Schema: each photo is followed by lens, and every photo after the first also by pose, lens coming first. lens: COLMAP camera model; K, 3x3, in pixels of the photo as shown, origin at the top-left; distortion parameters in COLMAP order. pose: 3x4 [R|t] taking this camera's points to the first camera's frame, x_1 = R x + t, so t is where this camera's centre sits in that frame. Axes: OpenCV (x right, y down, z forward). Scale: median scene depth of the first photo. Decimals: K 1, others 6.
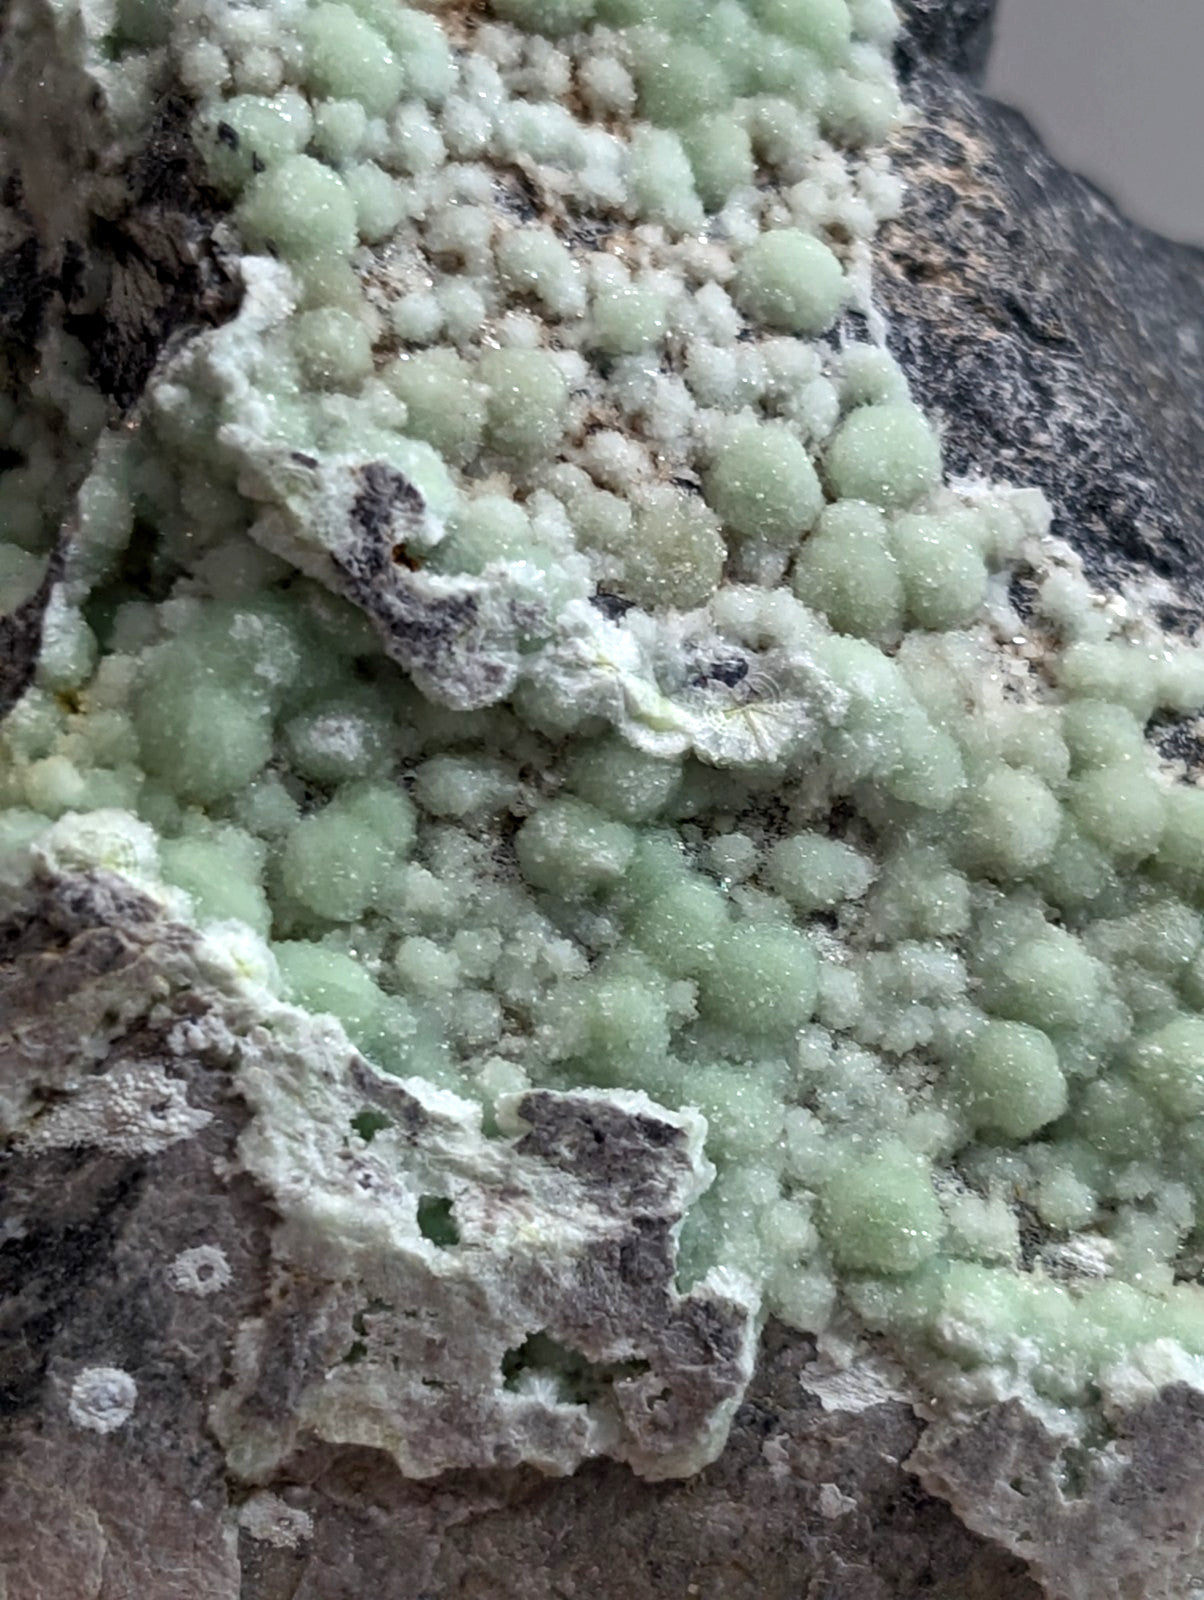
lens RADIAL K [[4719.2, 0, 687.1], [0, 4719.2, 810.6], [0, 0, 1]] dist [0.221518, 0.000000]
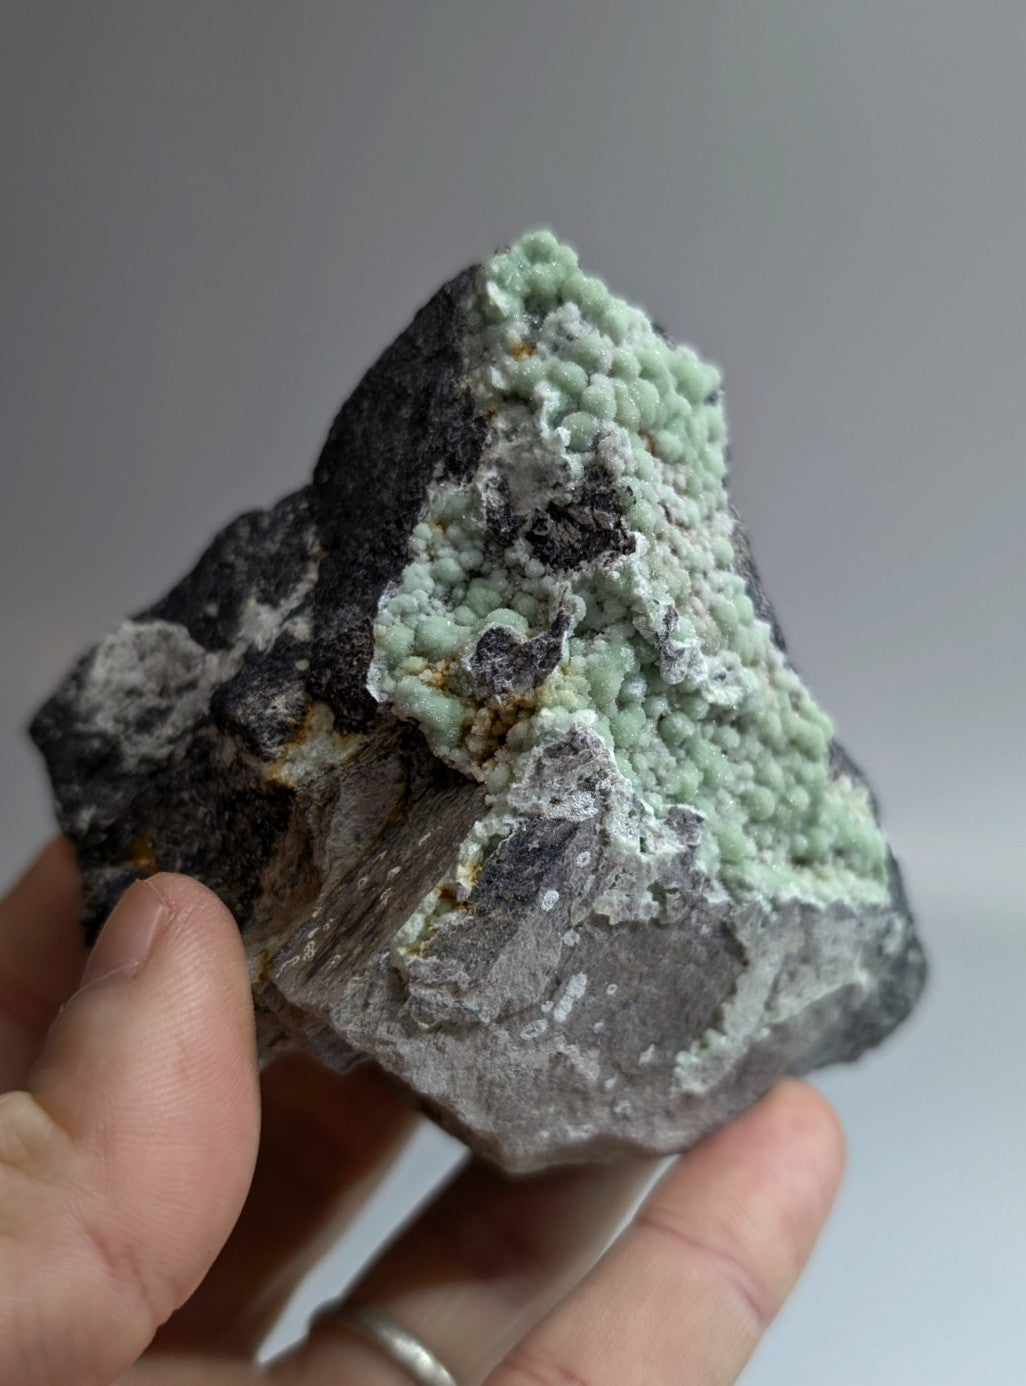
lens RADIAL K [[1513.3, 0, 537.7], [0, 1513.3, 693.7], [0, 0, 1]] dist [0.136691, 0.000000]
pose [[0.843858, 0.076564, 0.531076, -0.639144], [-0.105833, 0.994073, 0.024850, -0.029653], [-0.526026, -0.077175, 0.846960, 0.192005]]
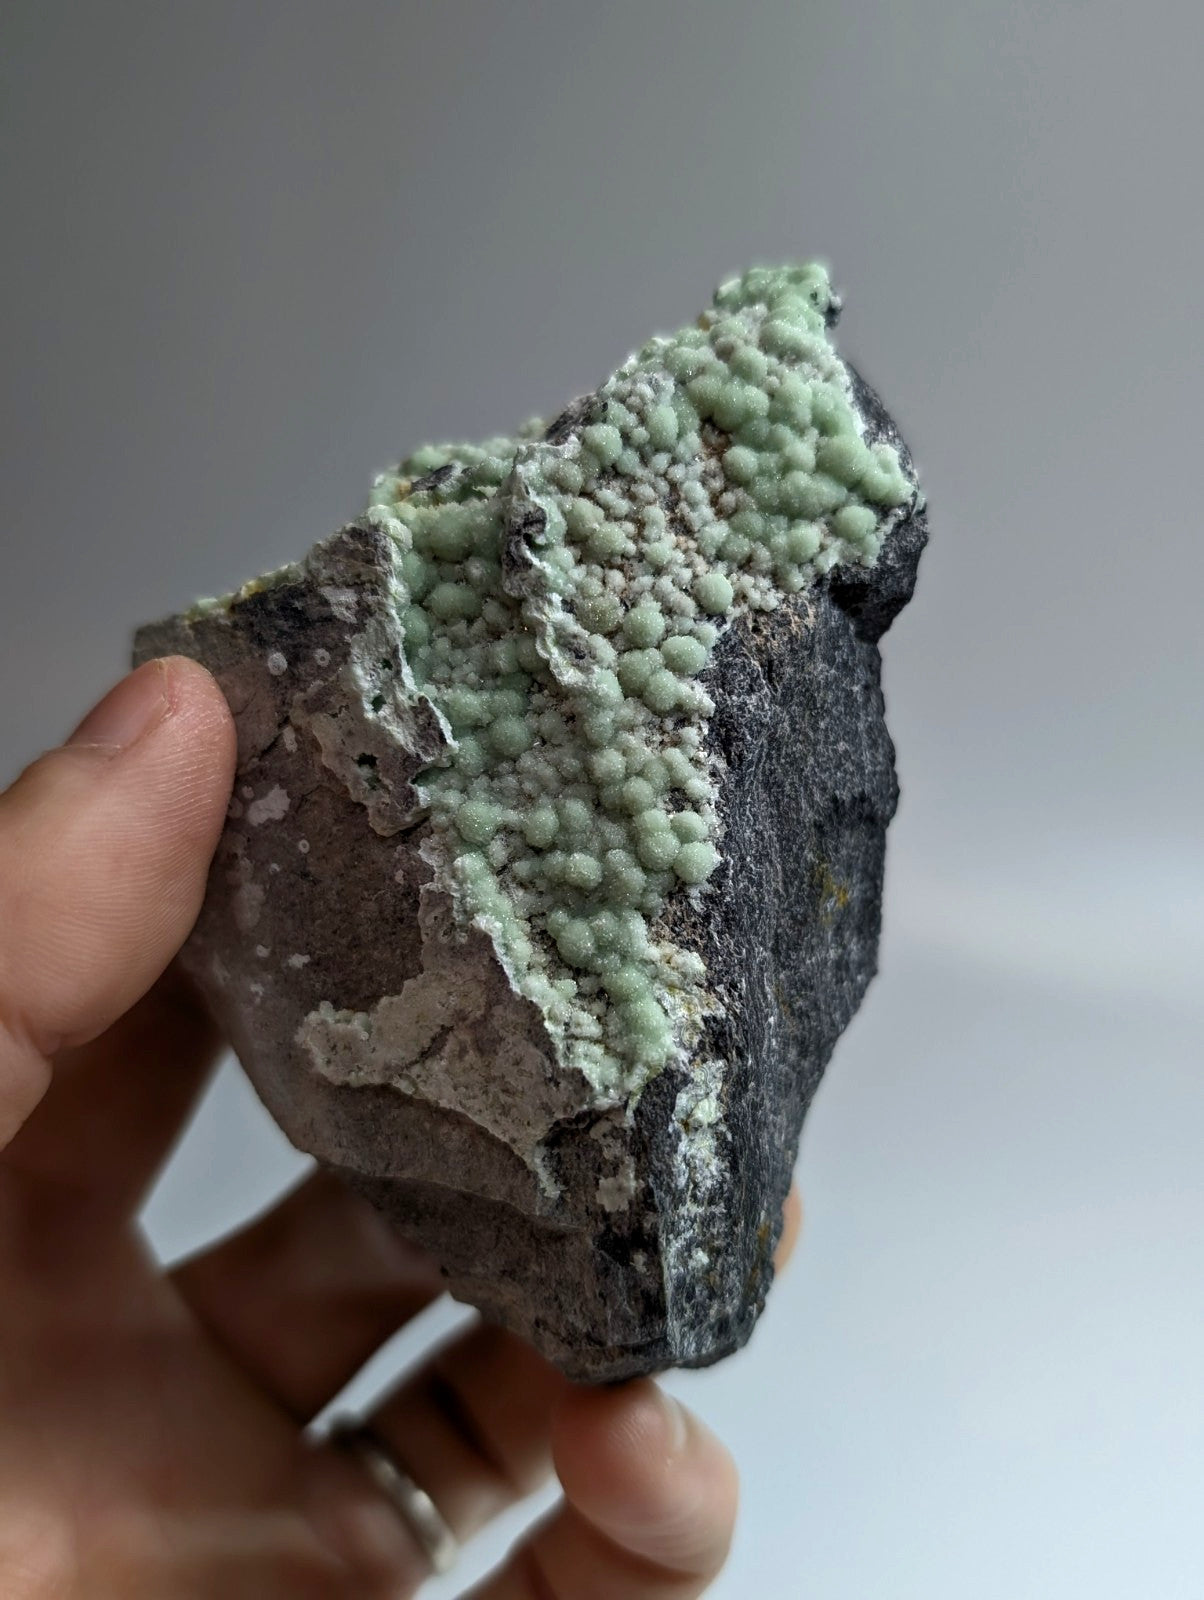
lens RADIAL K [[1498.8, 0, 608.5], [0, 1498.8, 799.7], [0, 0, 1]] dist [0.134617, 0.000000]
pose [[0.584341, 0.724695, -0.365189, 0.415057], [-0.743916, 0.658172, 0.115756, -0.089811], [0.324245, 0.204029, 0.923709, 0.179256]]
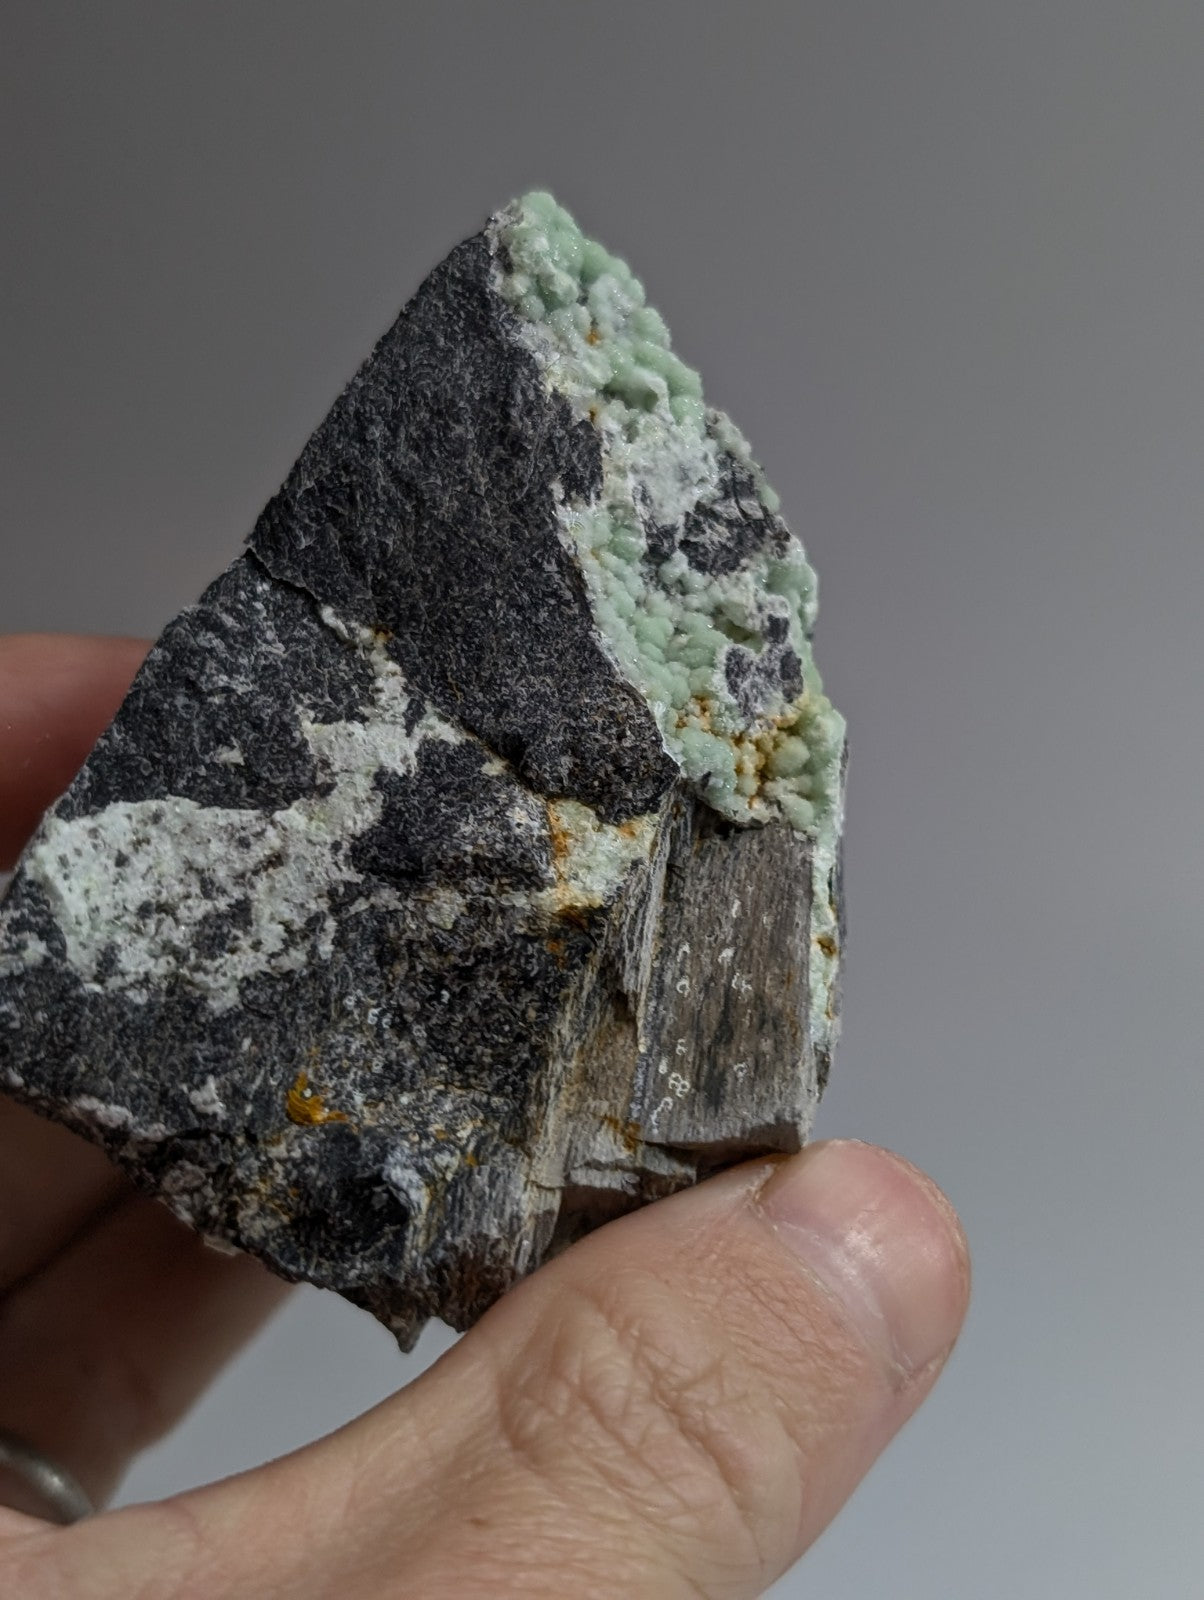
lens RADIAL K [[2219.1, 0, 610.9], [0, 2219.1, 800.2], [0, 0, 1]] dist [0.175938, 0.000000]
pose [[0.076307, -0.082352, 0.993678, -1.376238], [0.181590, 0.981064, 0.067362, -0.057328], [-0.980409, 0.175302, 0.089816, 0.981858]]
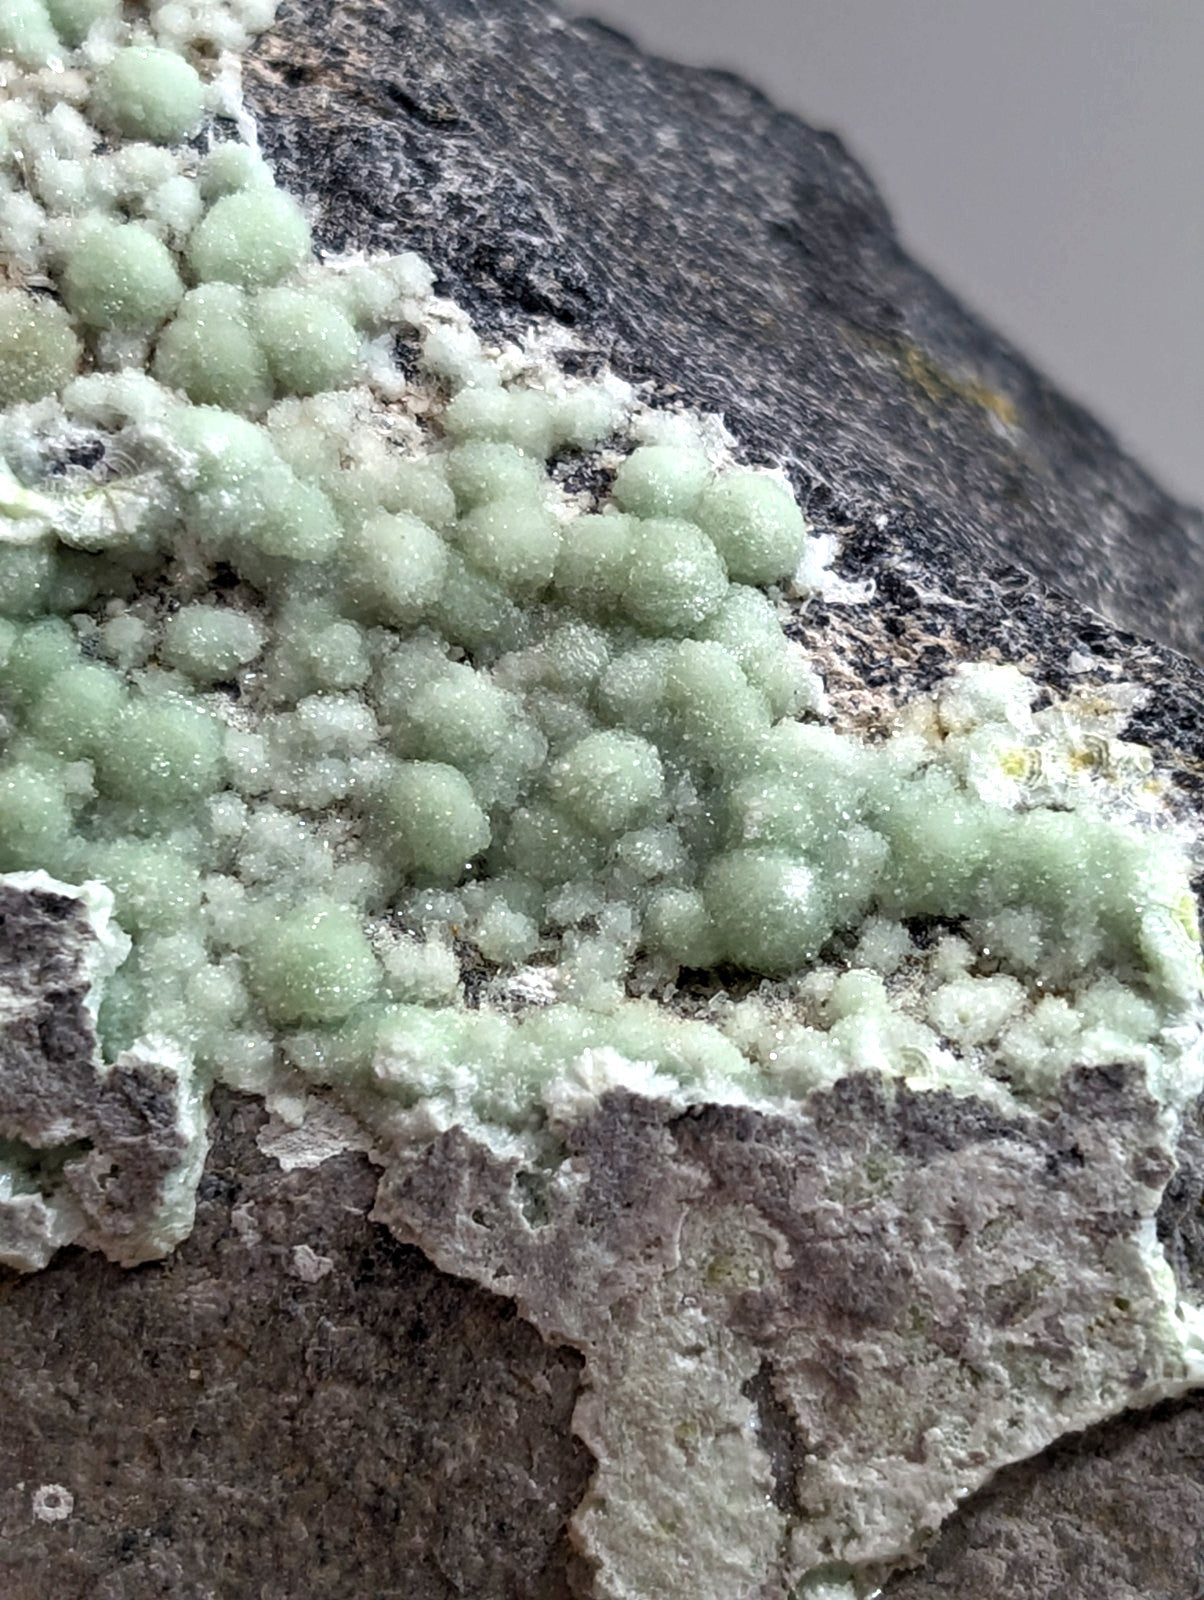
lens RADIAL K [[4735.3, 0, 610.4], [0, 4735.3, 798.1], [0, 0, 1]] dist [0.236433, 0.000000]
pose [[0.967473, -0.154207, -0.200540, 0.310205], [0.129298, 0.982788, -0.131942, 0.191698], [0.217435, 0.101721, 0.970760, 0.038513]]
